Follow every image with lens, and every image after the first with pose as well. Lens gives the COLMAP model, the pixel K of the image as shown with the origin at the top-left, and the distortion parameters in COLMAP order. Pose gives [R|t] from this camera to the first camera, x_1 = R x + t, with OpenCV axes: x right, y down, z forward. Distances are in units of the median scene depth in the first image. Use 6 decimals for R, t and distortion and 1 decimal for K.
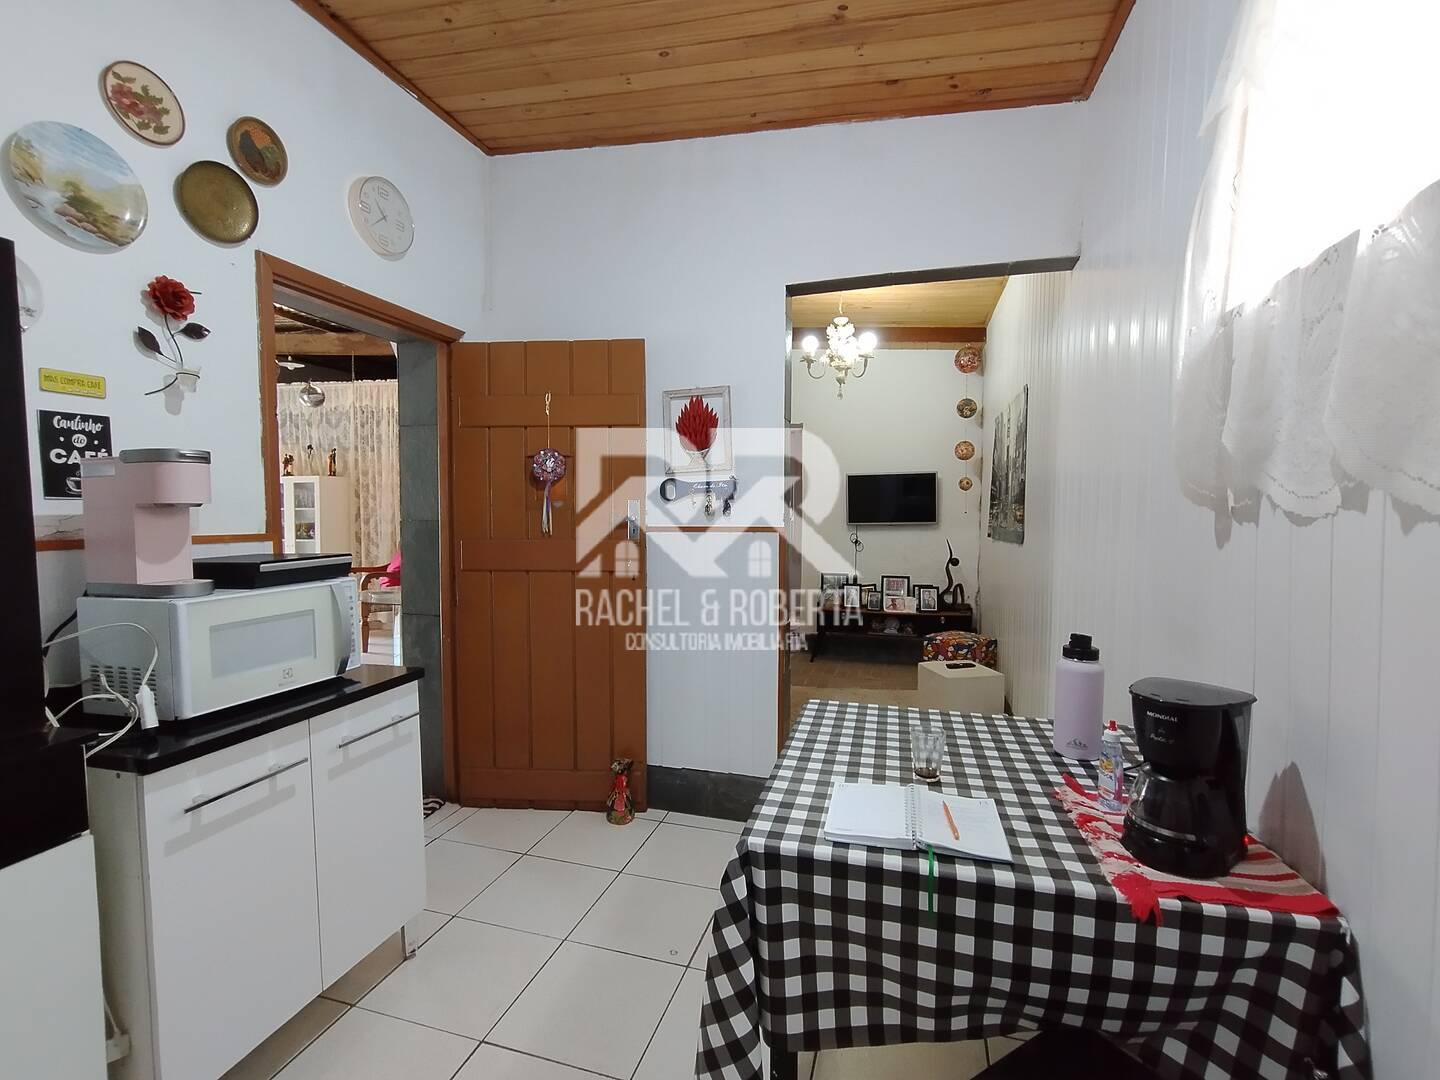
lens RADIAL K [[654.2, 0, 720.7], [0, 654.2, 547.9], [0, 0, 1]] dist [-0.000043, 0.000219]
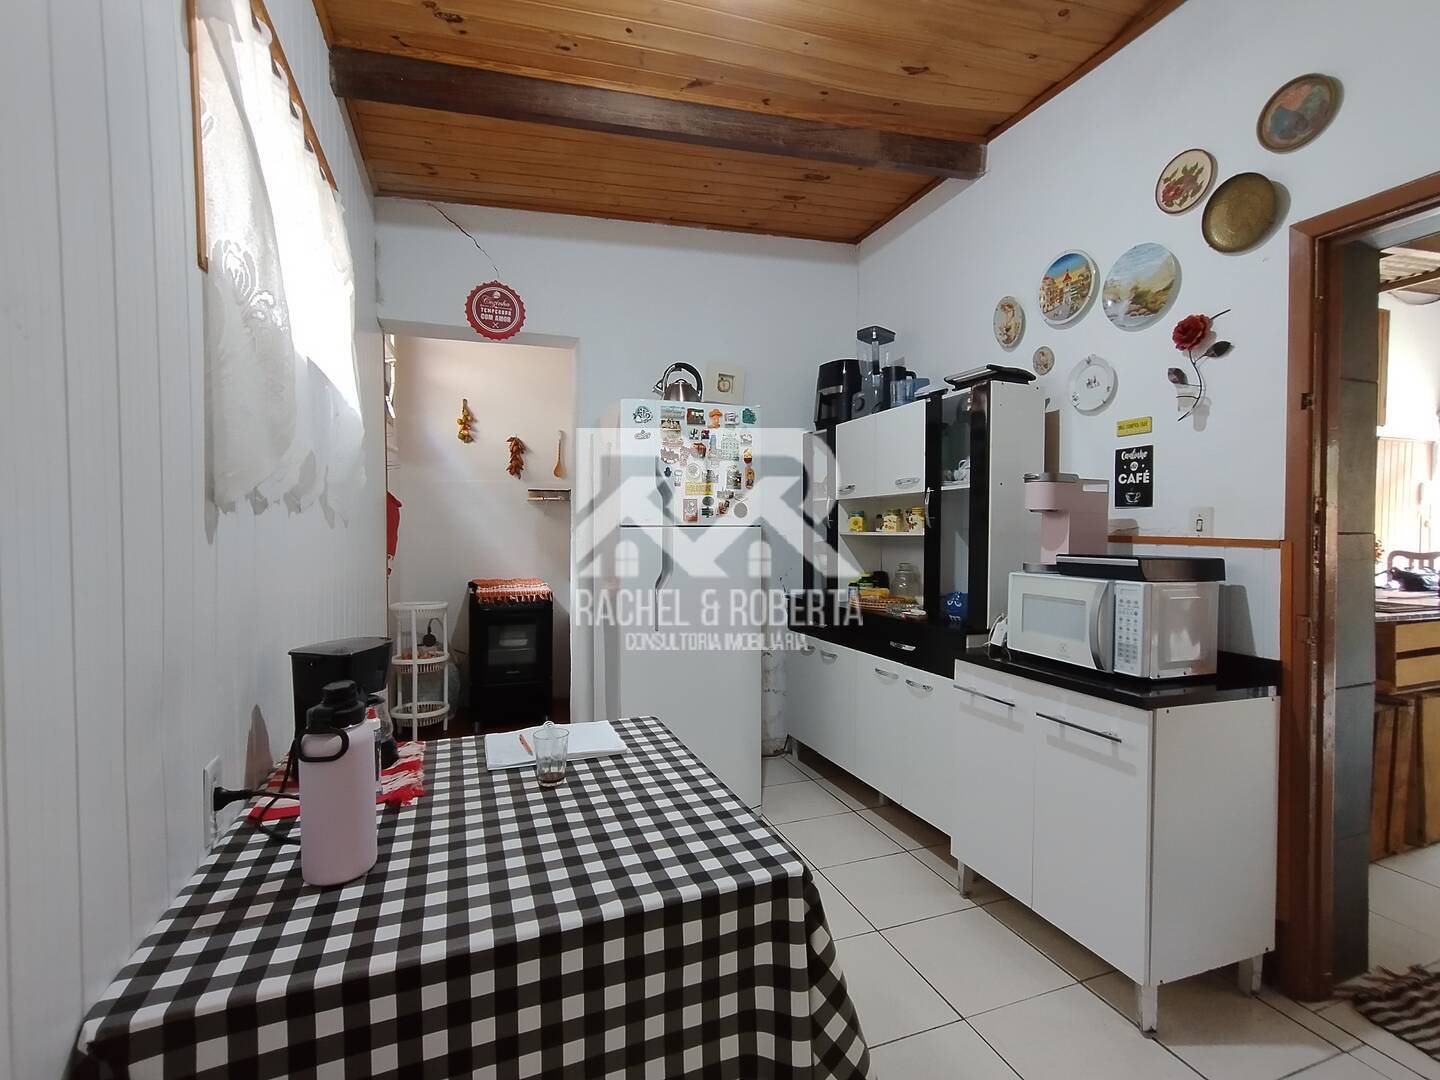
lens RADIAL K [[654.2, 0, 719.7], [0, 654.2, 542.5], [0, 0, 1]] dist [-0.000043, 0.000219]
pose [[-0.803811, 0.012786, -0.594747, 0.599673], [-0.040828, 0.996226, 0.076598, -0.073902], [0.593481, 0.085853, -0.800256, 1.662872]]
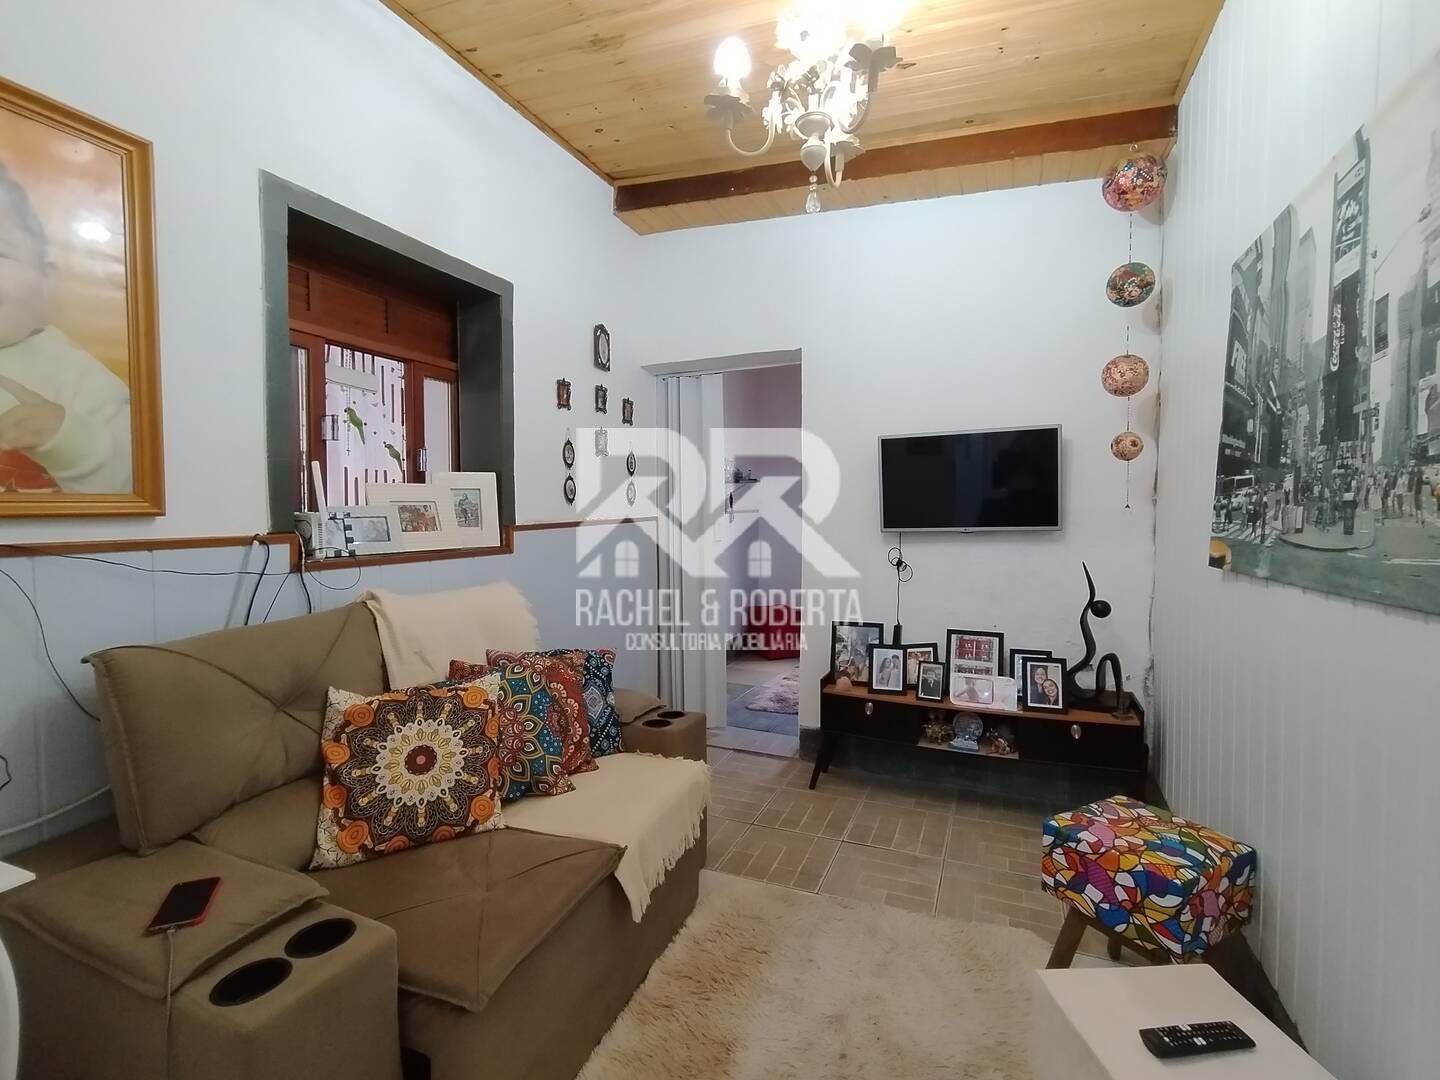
lens RADIAL K [[654.2, 0, 715.2], [0, 654.2, 537.7], [0, 0, 1]] dist [-0.000043, 0.000219]
pose [[0.991146, 0.001627, -0.132769, 0.134932], [-0.003706, 0.999874, -0.015407, -0.022164], [0.132727, 0.015763, 0.991027, 0.468721]]
